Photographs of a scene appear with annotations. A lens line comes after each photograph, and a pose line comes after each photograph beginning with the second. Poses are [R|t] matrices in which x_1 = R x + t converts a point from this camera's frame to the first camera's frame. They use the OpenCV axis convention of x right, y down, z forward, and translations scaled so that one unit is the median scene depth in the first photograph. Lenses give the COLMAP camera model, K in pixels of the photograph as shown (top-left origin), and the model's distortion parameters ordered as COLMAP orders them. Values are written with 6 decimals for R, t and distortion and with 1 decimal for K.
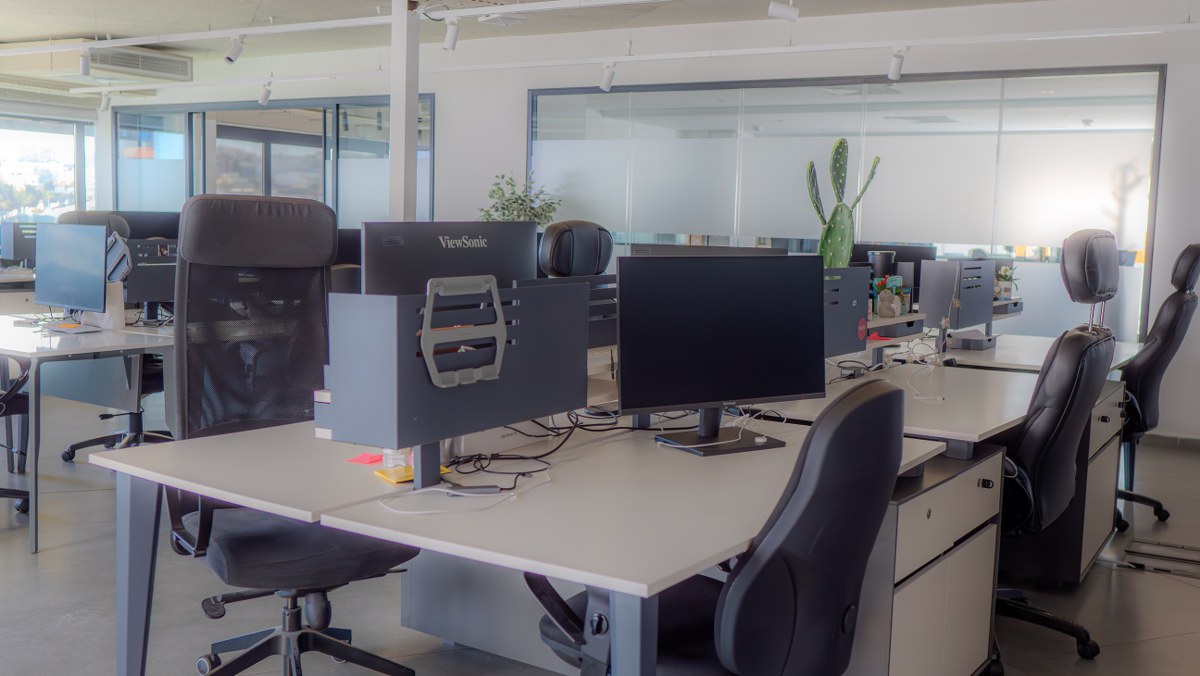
lens RADIAL K [[1156.6, 0, 601.4], [0, 1156.6, 335.0], [0, 0, 1]] dist [-0.006965, 0.000480]
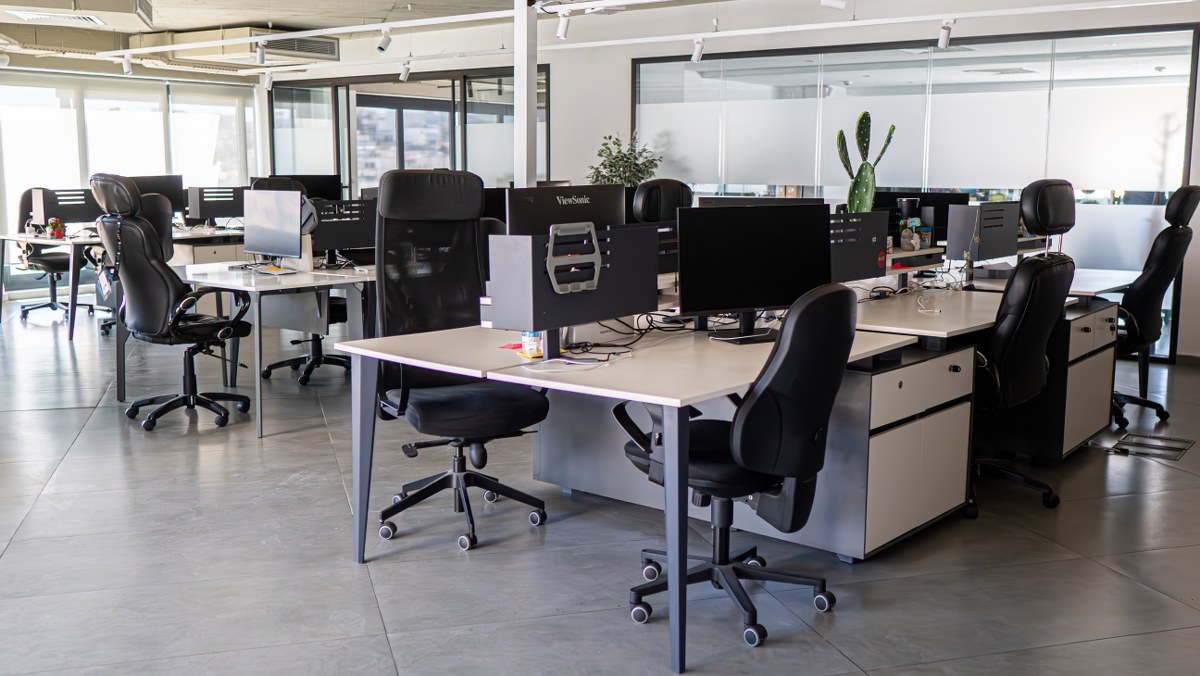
lens RADIAL K [[1156.6, 0, 601.4], [0, 1156.6, 335.0], [0, 0, 1]] dist [-0.006965, 0.000480]
pose [[0.994849, -0.009310, -0.100944, 0.043075], [0.013669, 0.999000, 0.042579, 0.019567], [0.100446, -0.043740, 0.993981, -0.316360]]
